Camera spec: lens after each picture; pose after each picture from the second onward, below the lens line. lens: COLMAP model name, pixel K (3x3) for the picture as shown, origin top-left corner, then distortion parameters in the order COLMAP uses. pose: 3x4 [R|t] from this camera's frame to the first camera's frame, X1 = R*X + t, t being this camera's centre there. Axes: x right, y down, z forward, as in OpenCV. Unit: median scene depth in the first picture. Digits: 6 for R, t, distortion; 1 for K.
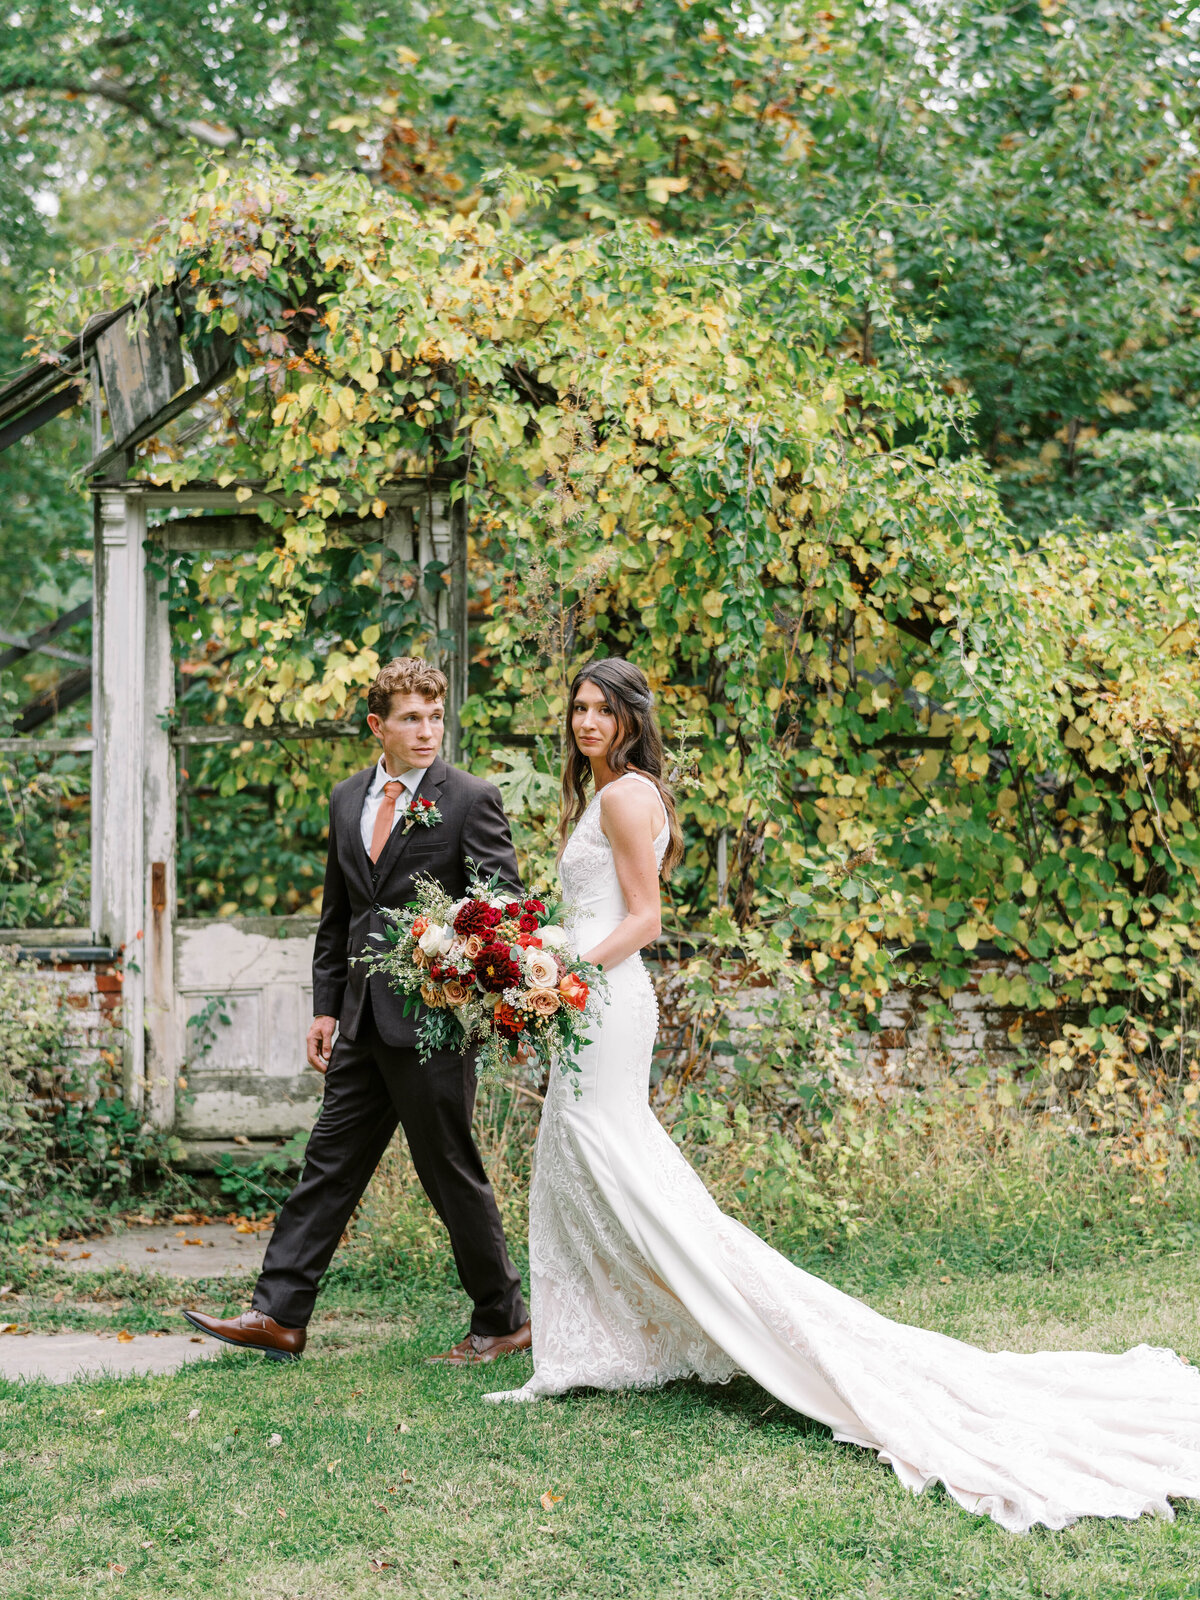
lens RADIAL K [[2521.8, 0, 596.5], [0, 2521.8, 802.5], [0, 0, 1]] dist [0.035848, 0.000000]
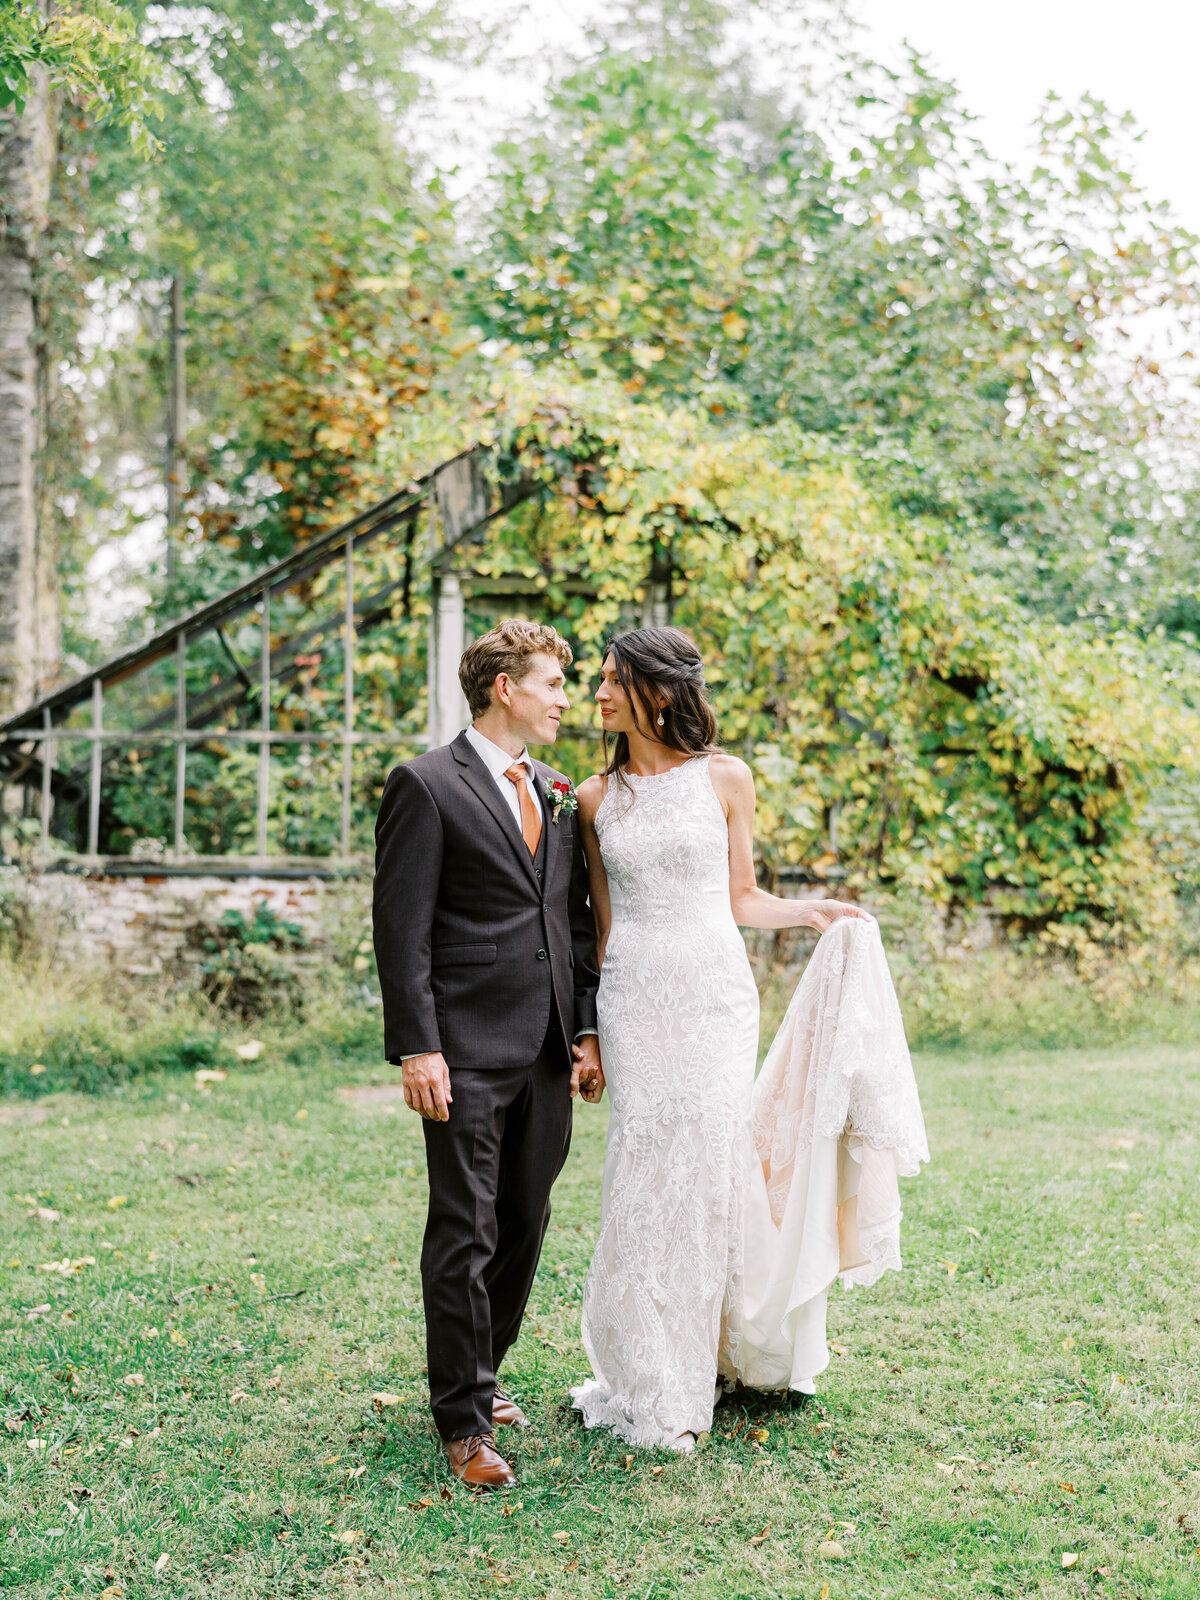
lens RADIAL K [[2521.8, 0, 602.8], [0, 2521.8, 796.3], [0, 0, 1]] dist [0.035848, 0.000000]
pose [[0.983392, 0.024784, 0.179796, -0.390823], [-0.020650, 0.999478, -0.024829, 0.050669], [-0.180318, 0.020704, 0.983391, -0.559687]]
